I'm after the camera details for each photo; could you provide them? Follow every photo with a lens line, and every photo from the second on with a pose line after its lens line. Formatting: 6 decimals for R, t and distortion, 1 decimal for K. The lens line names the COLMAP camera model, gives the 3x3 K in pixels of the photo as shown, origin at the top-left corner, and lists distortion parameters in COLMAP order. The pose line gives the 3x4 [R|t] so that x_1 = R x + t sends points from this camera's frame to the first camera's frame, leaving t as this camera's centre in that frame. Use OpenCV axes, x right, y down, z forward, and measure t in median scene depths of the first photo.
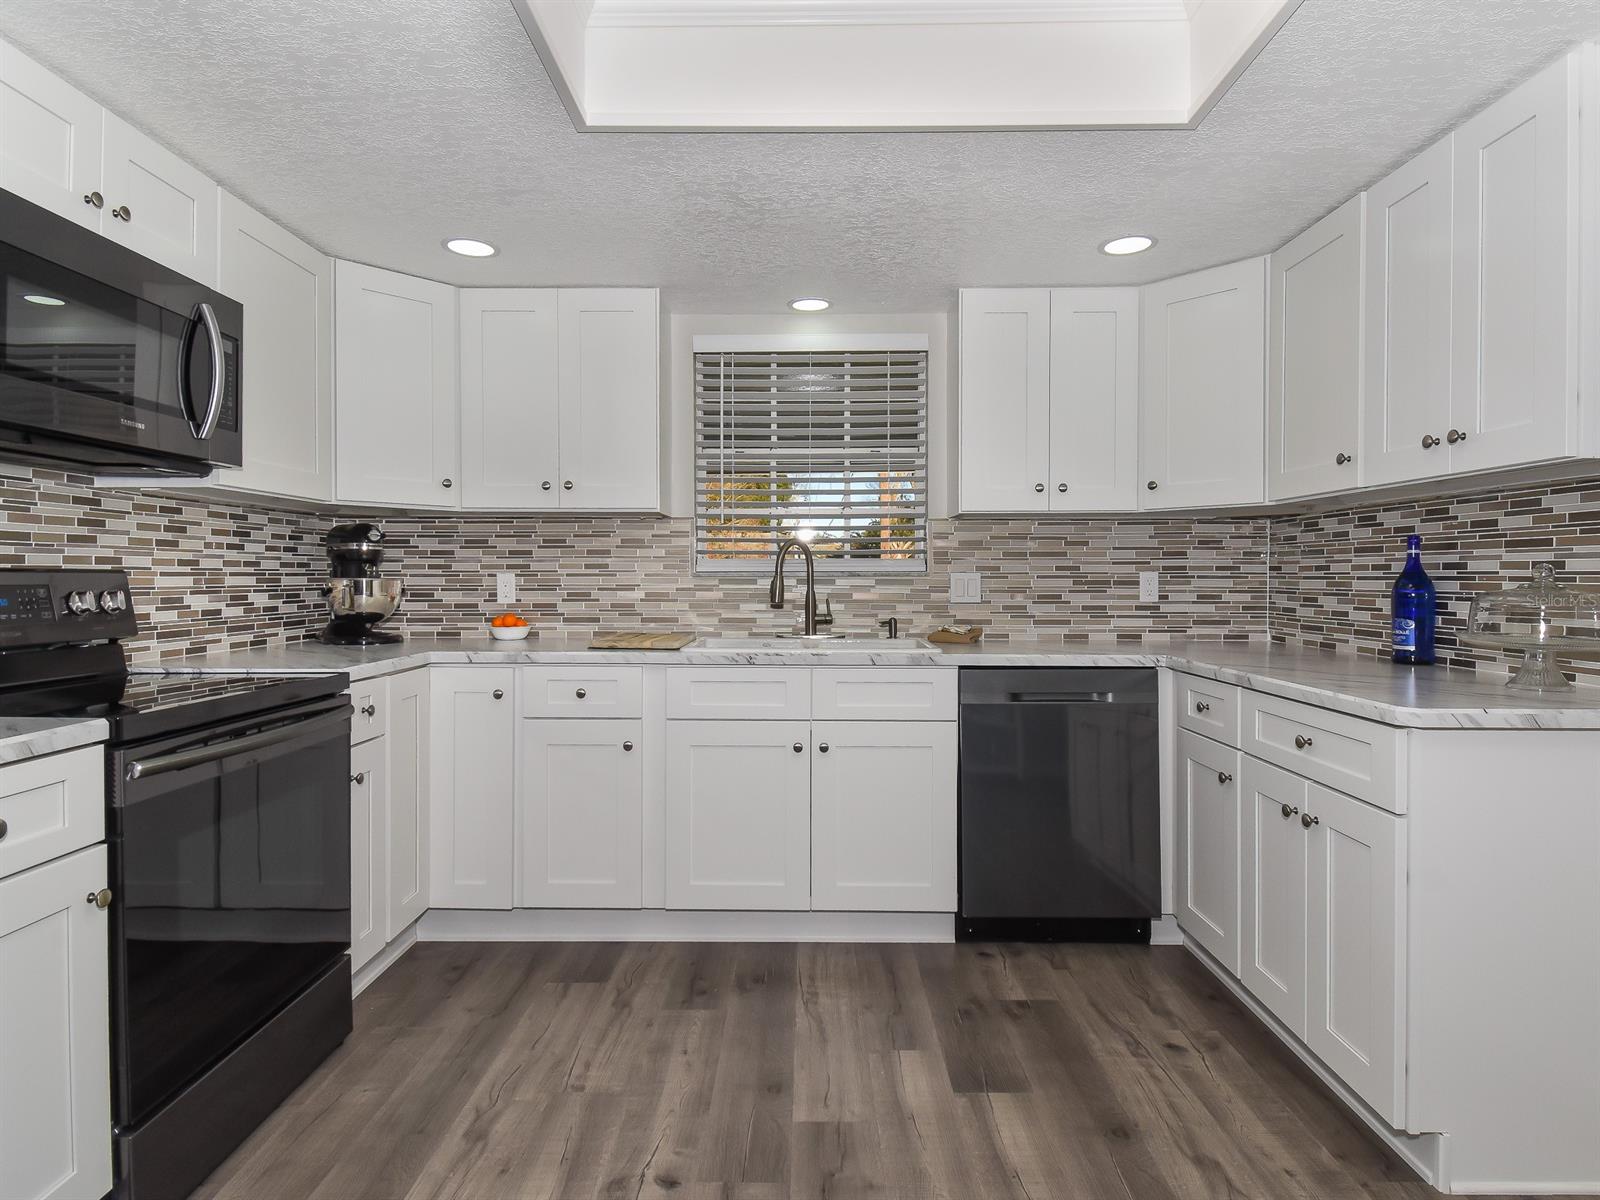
lens RADIAL K [[903.1, 0, 793.4], [0, 903.1, 577.3], [0, 0, 1]] dist [0.016294, -0.000378]
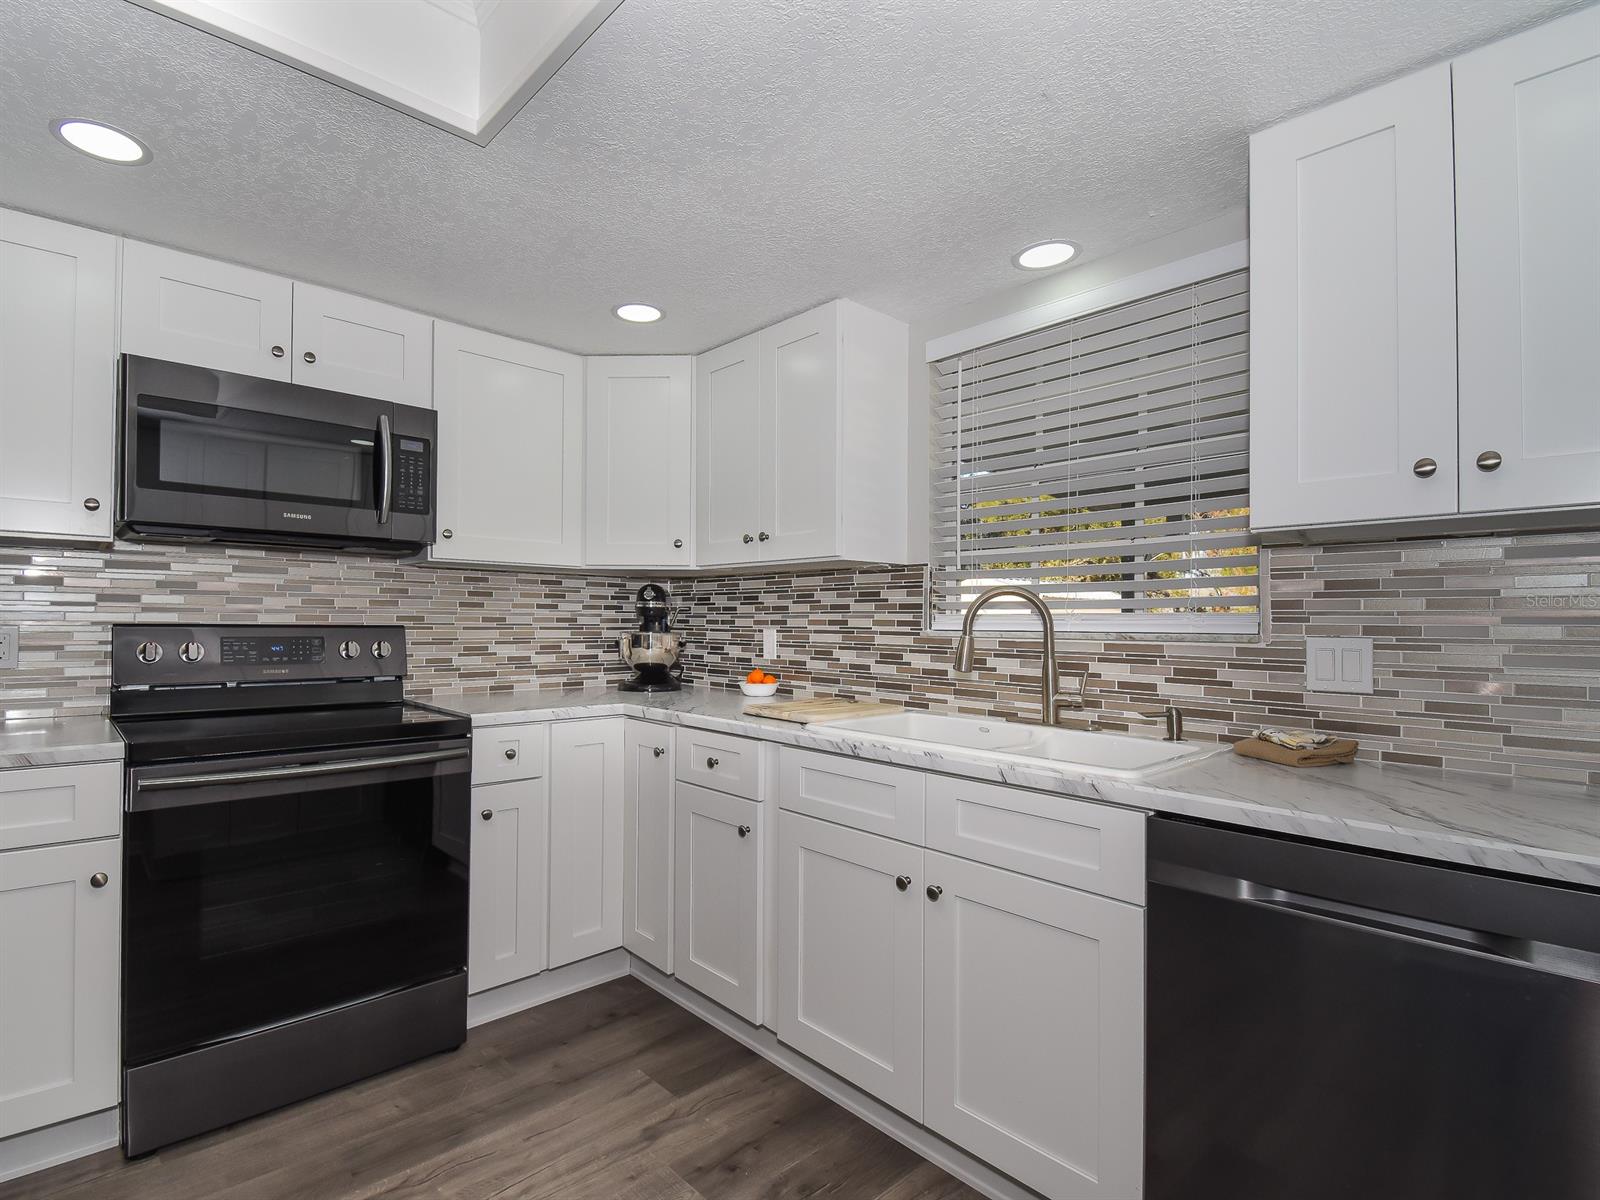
lens RADIAL K [[788.3, 0, 739.4], [0, 788.3, 609.6], [0, 0, 1]] dist [0.017034, -0.003572]
pose [[0.667600, -0.006652, -0.744491, 0.401080], [-0.009033, 0.999814, -0.017033, -0.014026], [0.744466, 0.018096, 0.667415, 0.511499]]
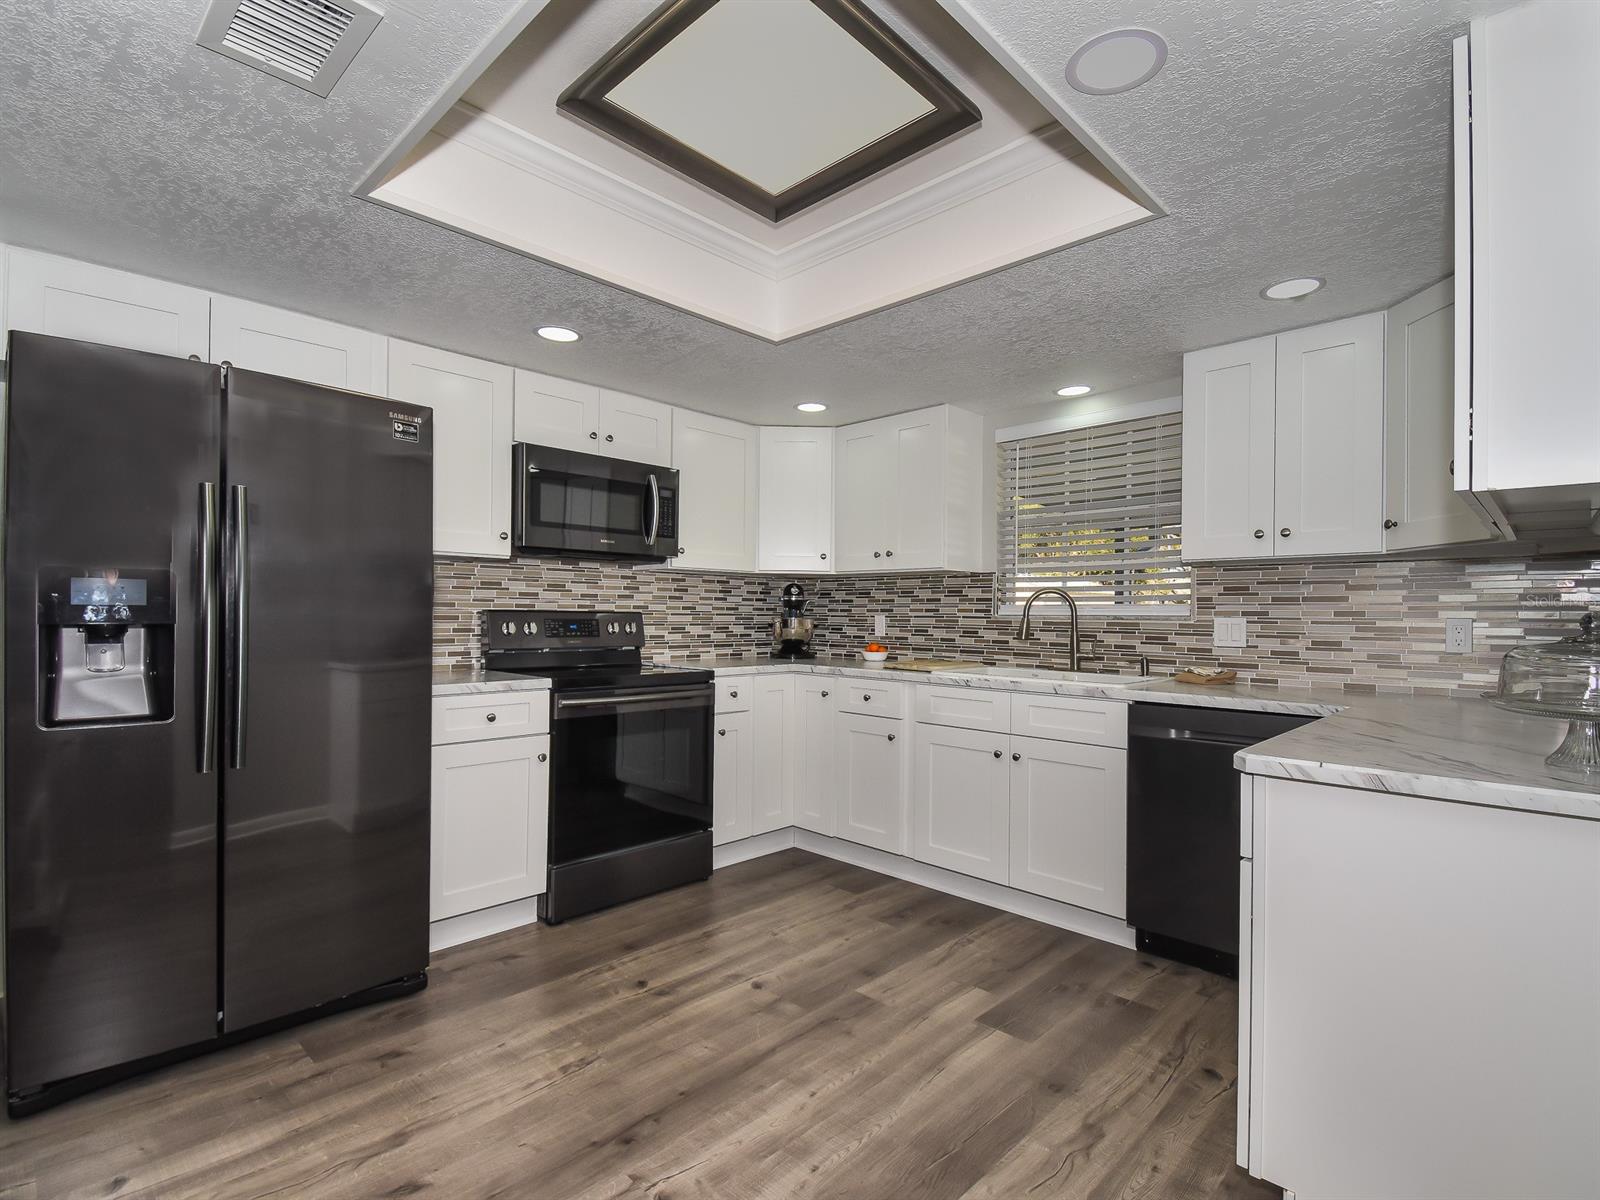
lens RADIAL K [[788.3, 0, 805.5], [0, 788.3, 609.4], [0, 0, 1]] dist [0.017034, -0.003572]
pose [[0.725213, 0.001438, -0.688523, 0.599708], [-0.009809, 0.999918, -0.008243, -0.002708], [0.688455, 0.012732, 0.725167, 0.009722]]
